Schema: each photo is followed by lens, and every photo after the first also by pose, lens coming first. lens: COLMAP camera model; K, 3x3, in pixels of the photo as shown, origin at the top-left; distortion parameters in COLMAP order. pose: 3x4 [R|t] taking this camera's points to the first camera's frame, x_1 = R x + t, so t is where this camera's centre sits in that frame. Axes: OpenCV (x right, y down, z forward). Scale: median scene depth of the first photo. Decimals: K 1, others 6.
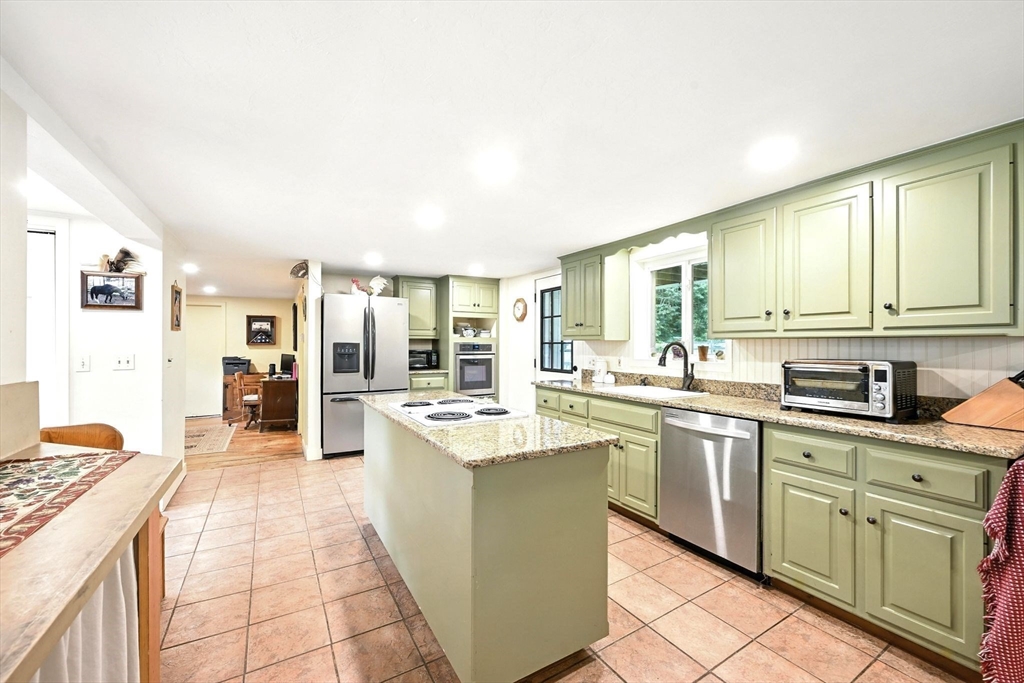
lens RADIAL K [[406.4, 0, 512.0], [0, 406.4, 341.5], [0, 0, 1]] dist [0.002929, 0.000105]
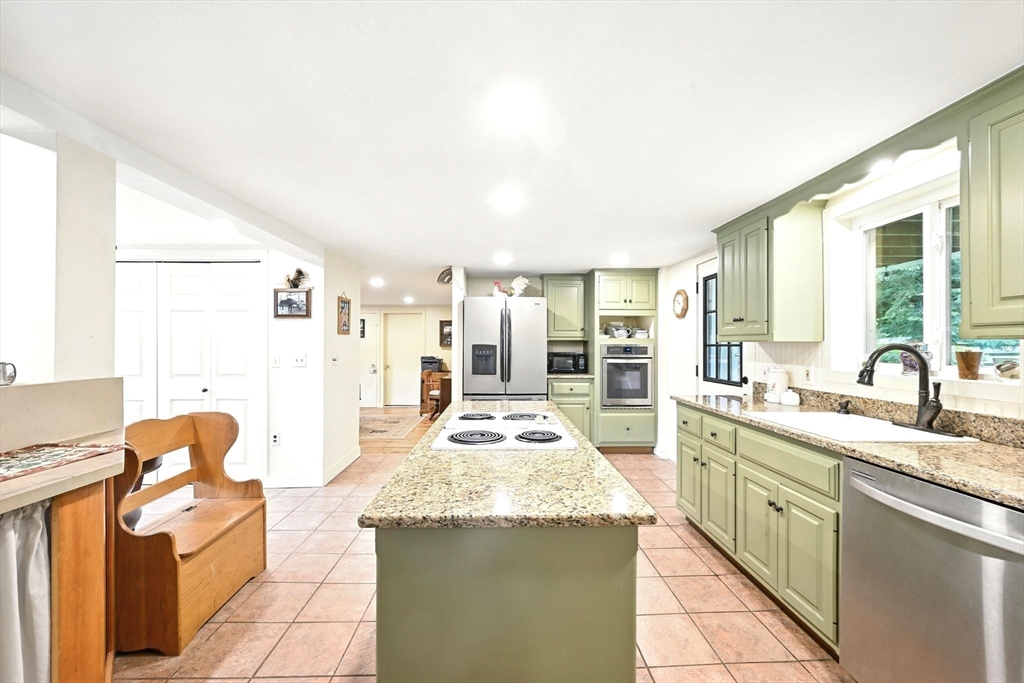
lens RADIAL K [[406.4, 0, 512.0], [0, 406.4, 341.5], [0, 0, 1]] dist [0.002929, 0.000105]
pose [[0.876836, -0.003102, -0.480779, 0.143602], [0.001539, 0.999992, -0.003644, -0.001145], [0.480787, 0.002455, 0.876834, 0.162035]]
